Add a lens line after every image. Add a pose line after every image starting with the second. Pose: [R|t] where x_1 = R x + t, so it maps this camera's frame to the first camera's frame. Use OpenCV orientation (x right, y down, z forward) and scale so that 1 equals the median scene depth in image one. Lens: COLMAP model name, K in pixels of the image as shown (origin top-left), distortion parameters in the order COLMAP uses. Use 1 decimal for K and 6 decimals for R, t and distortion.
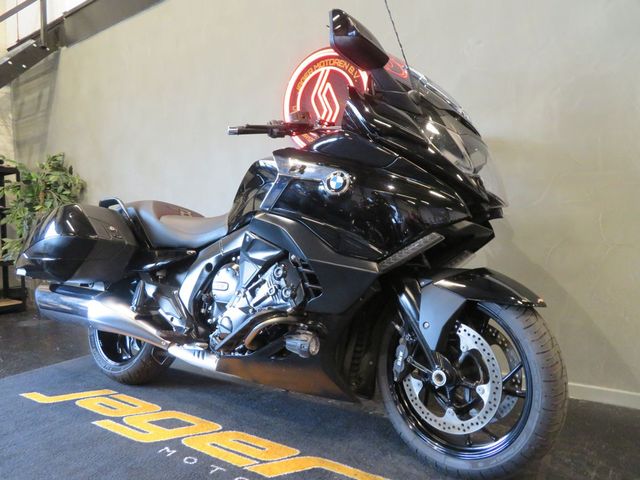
lens RADIAL K [[459.7, 0, 320.0], [0, 459.7, 240.0], [0, 0, 1]] dist [-0.002293, 0.001082]
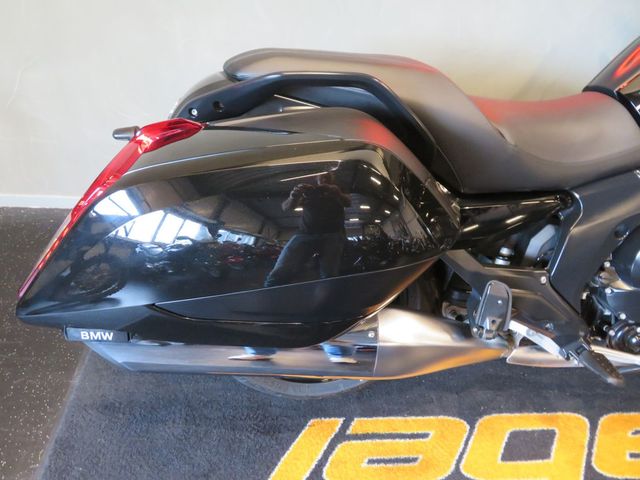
lens RADIAL K [[459.7, 0, 320.0], [0, 459.7, 240.0], [0, 0, 1]] dist [-0.002293, 0.001082]
pose [[0.785859, -0.311470, 0.534240, -0.936904], [-0.066171, 0.816586, 0.573418, -0.253955], [-0.614855, -0.485977, 0.621112, 1.011583]]
